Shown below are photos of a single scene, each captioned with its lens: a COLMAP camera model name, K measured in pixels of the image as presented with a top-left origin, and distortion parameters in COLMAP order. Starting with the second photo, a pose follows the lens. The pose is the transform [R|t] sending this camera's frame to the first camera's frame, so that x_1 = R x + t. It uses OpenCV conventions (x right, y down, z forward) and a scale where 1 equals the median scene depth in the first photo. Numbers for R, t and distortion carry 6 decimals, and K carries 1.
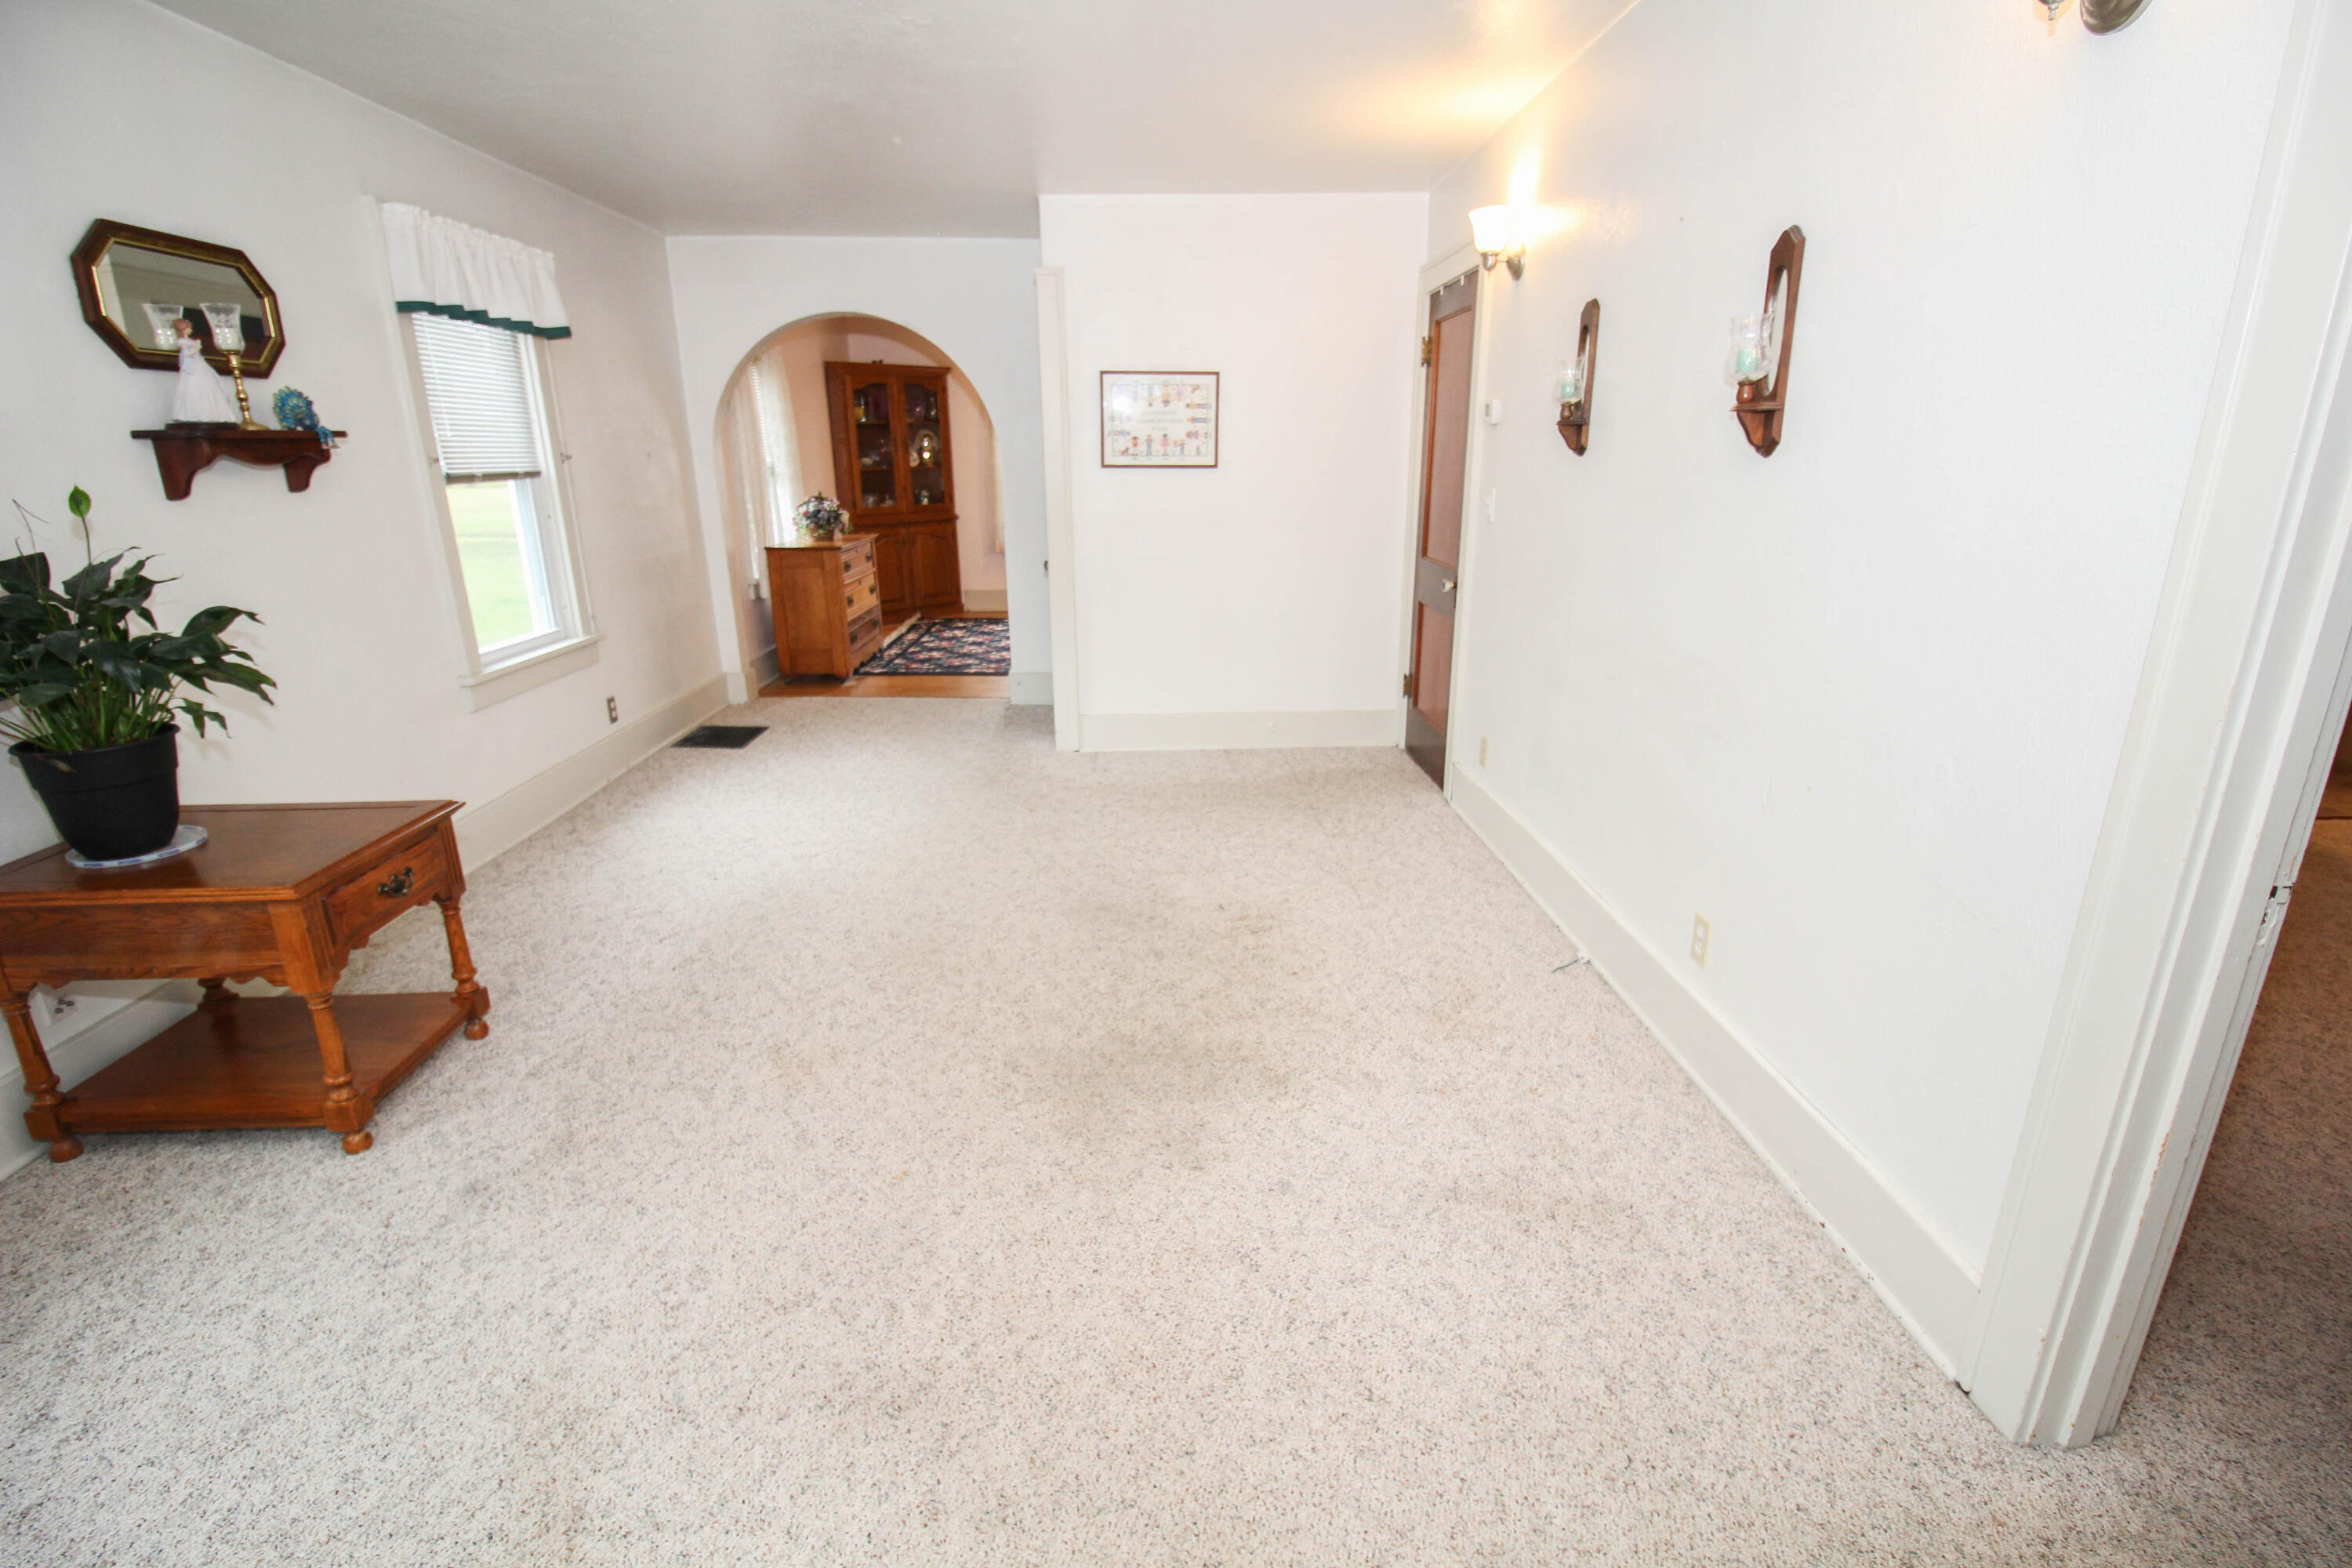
lens RADIAL K [[1081.0, 0, 1182.8], [0, 1081.0, 782.3], [0, 0, 1]] dist [0.003384, -0.019125]
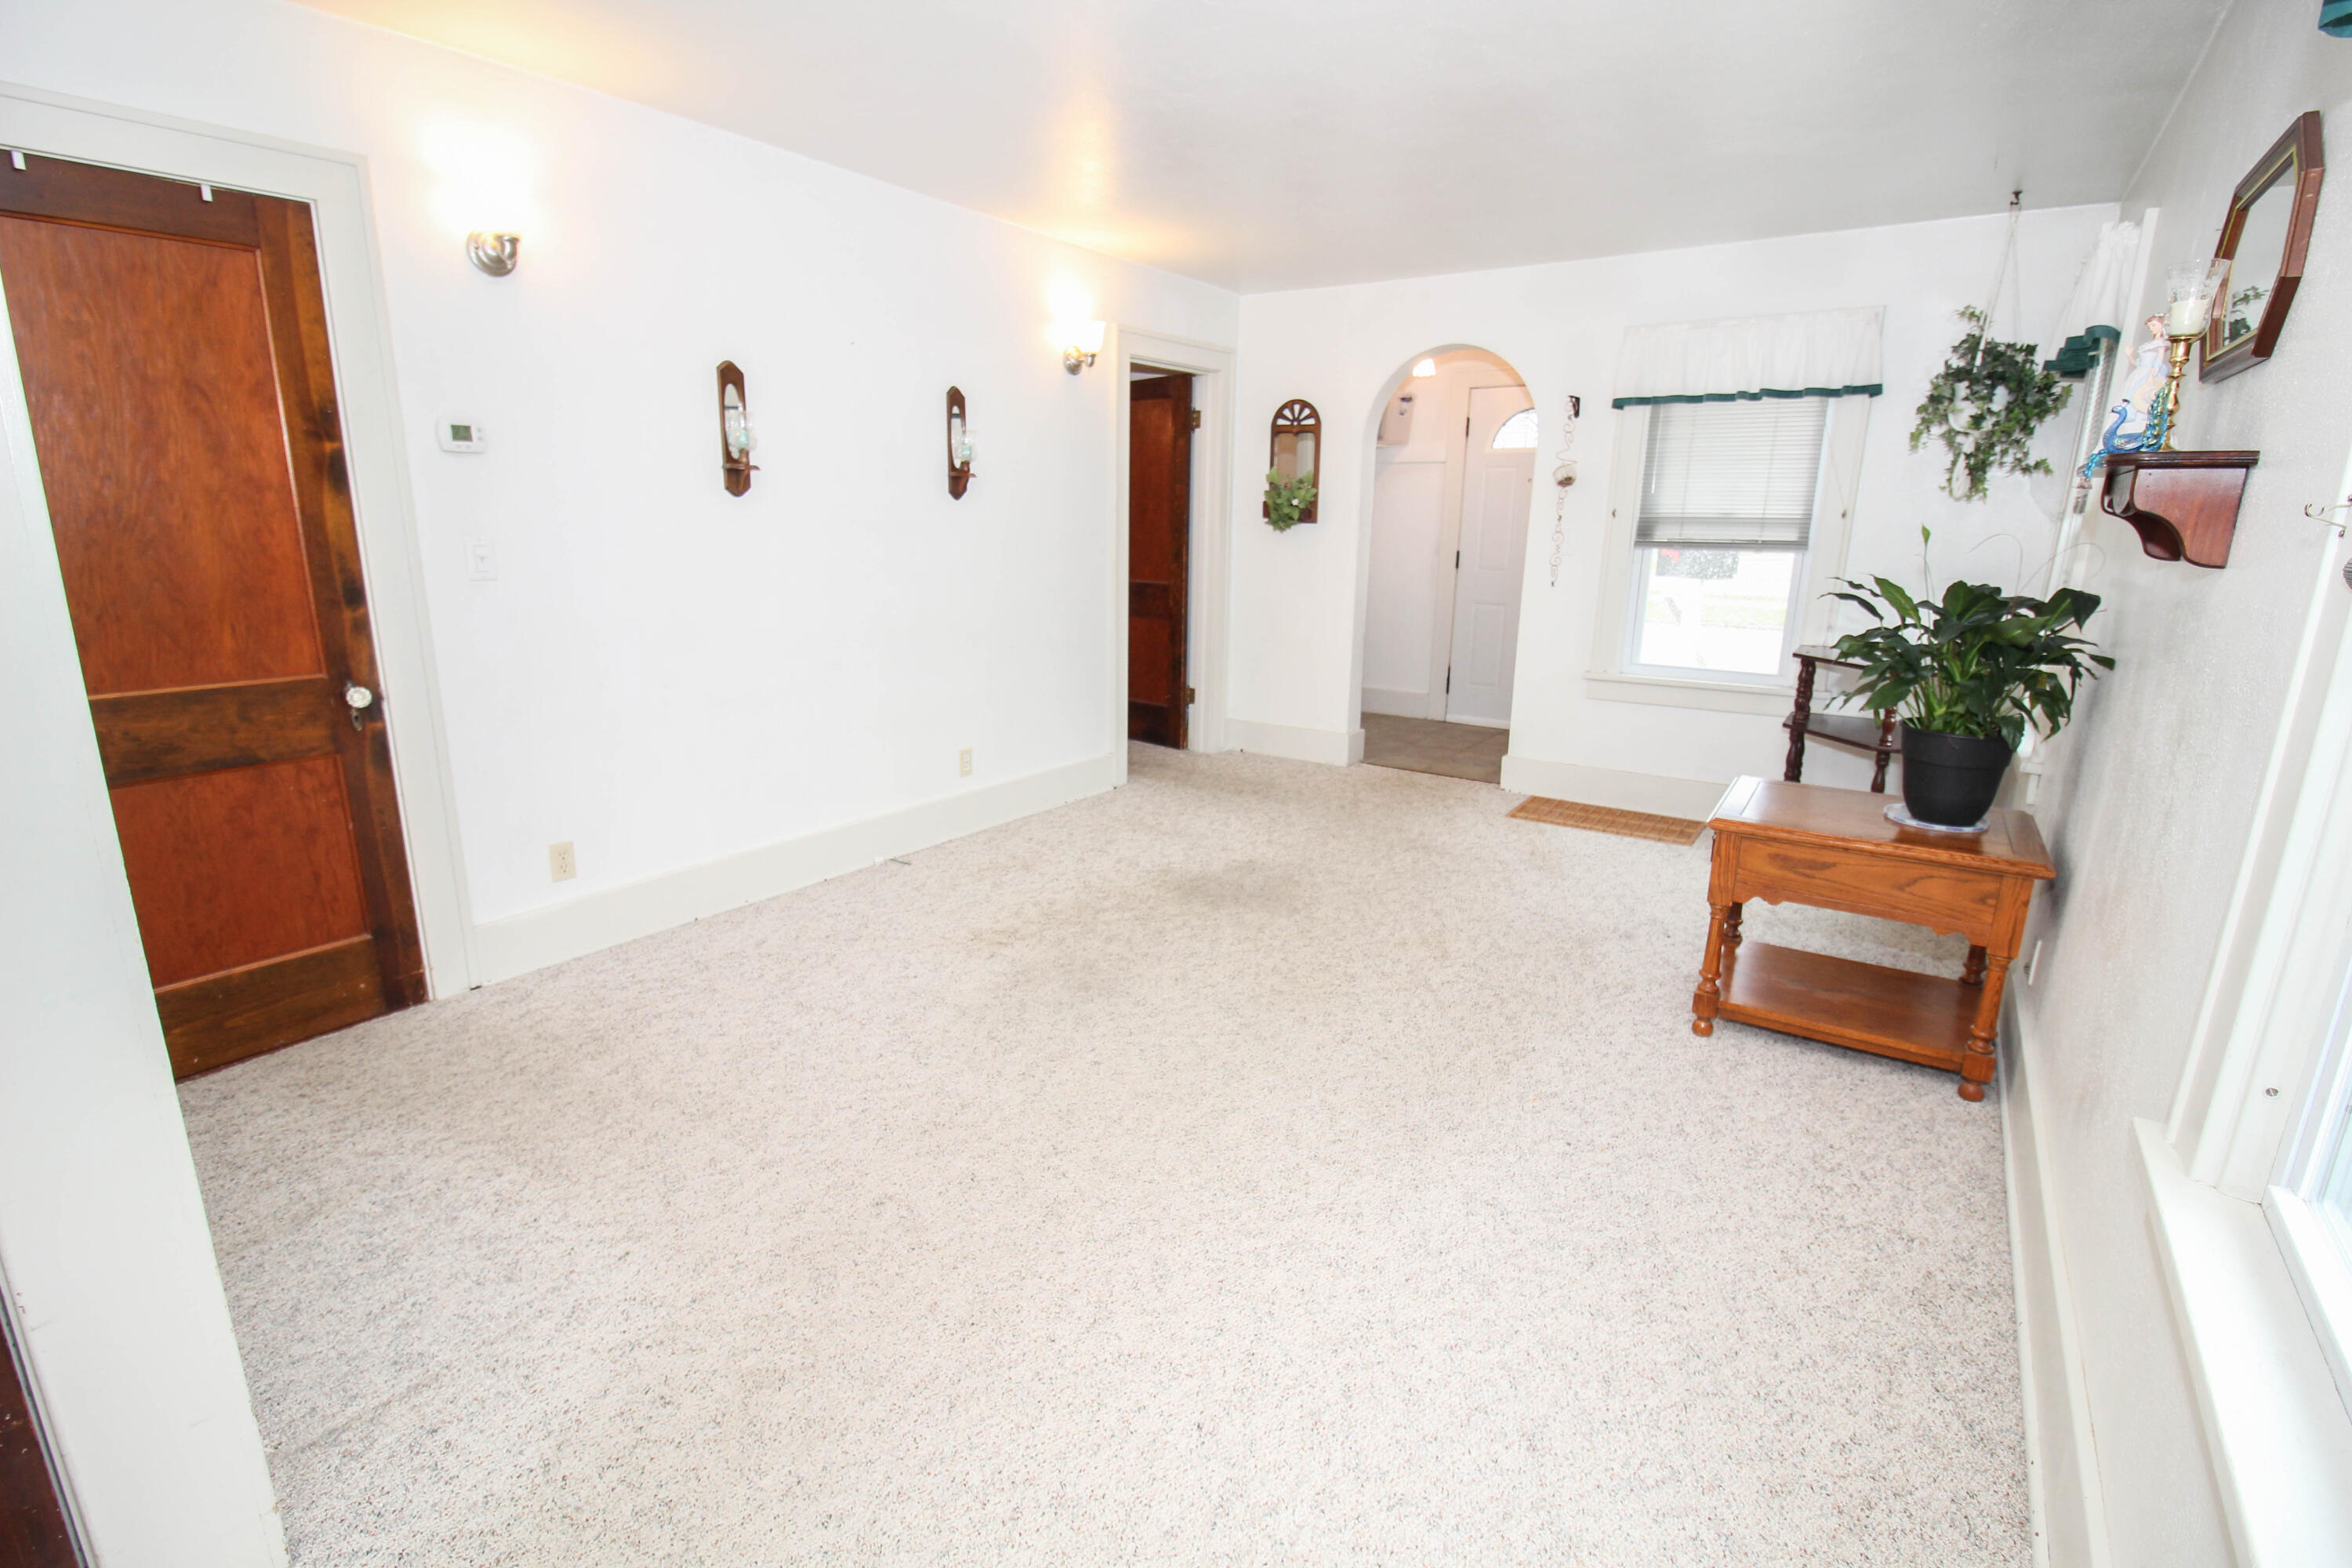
lens RADIAL K [[1081.0, 0, 1182.8], [0, 1081.0, 782.3], [0, 0, 1]] dist [0.003384, -0.019125]
pose [[-0.793417, -0.157679, 0.587900, -0.779103], [0.166983, 0.872421, 0.459346, -0.527524], [-0.585326, 0.462622, -0.665864, 1.773625]]
